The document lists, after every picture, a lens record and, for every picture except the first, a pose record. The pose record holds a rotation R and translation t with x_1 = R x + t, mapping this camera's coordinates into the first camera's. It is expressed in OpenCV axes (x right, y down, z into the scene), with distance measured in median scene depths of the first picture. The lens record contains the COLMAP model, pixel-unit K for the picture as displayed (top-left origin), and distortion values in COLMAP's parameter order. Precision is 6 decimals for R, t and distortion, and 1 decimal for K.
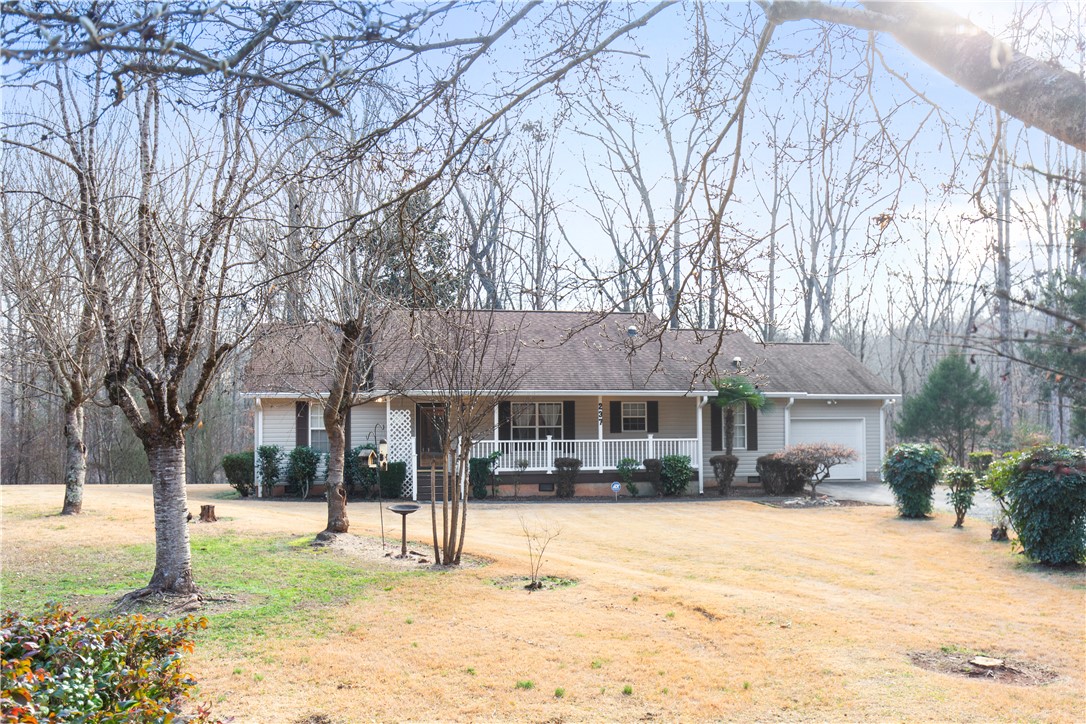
lens RADIAL K [[964.6, 0, 543.0], [0, 964.6, 362.0], [0, 0, 1]] dist [-0.006861, -0.003720]
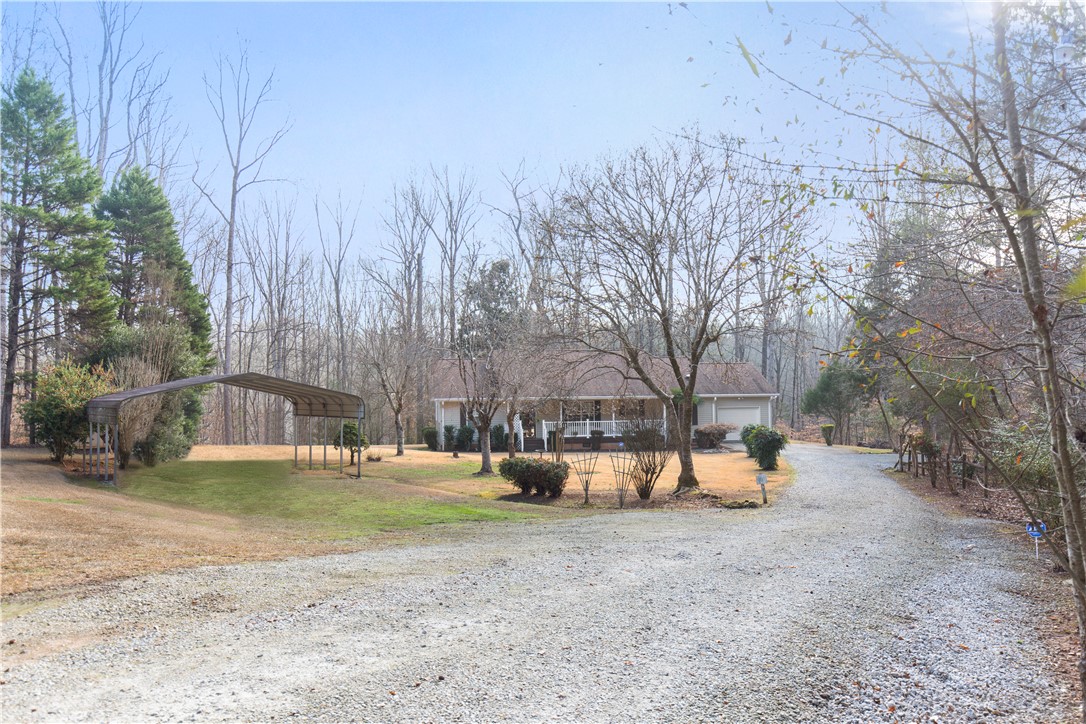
lens RADIAL K [[837.2, 0, 545.5], [0, 837.2, 376.8], [0, 0, 1]] dist [-0.001674, -0.001737]
pose [[0.999401, -0.007996, -0.033666, -0.021505], [0.009469, 0.998995, 0.043813, -0.086634], [0.033282, -0.044106, 0.998472, -0.718438]]
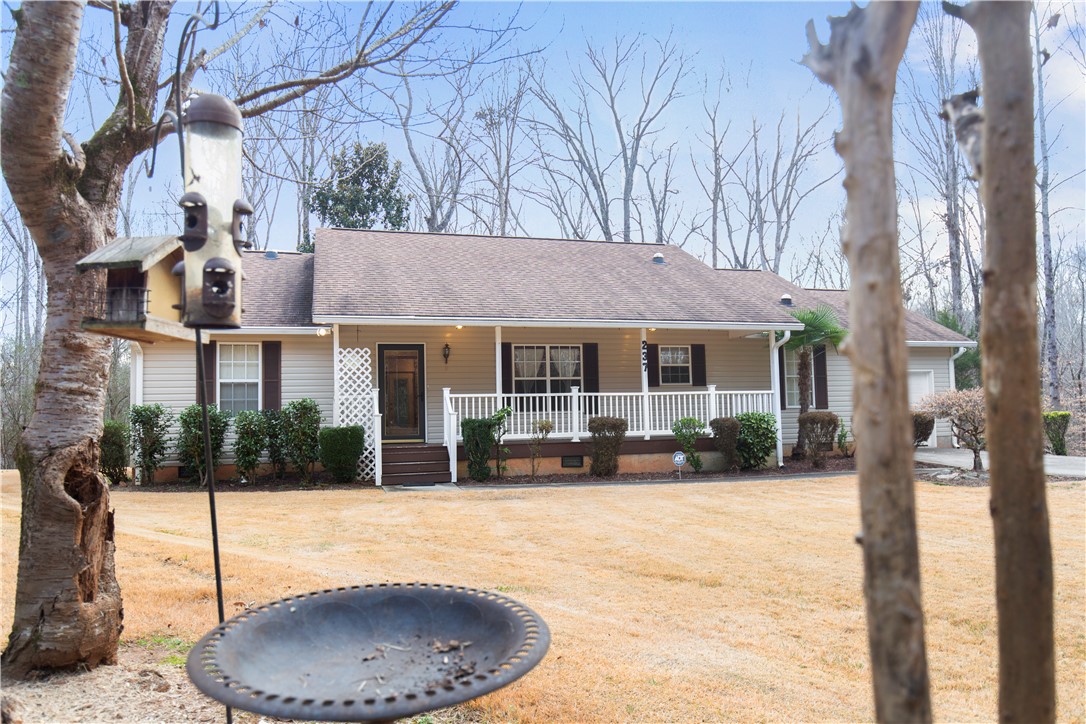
lens RADIAL K [[781.9, 0, 543.0], [0, 781.9, 362.0], [0, 0, 1]] dist [-0.000695, 0.000009]
pose [[0.996203, -0.007806, 0.086707, -0.064361], [0.007953, 0.999967, -0.001342, 0.059021], [-0.086694, 0.002027, 0.996233, 0.443858]]
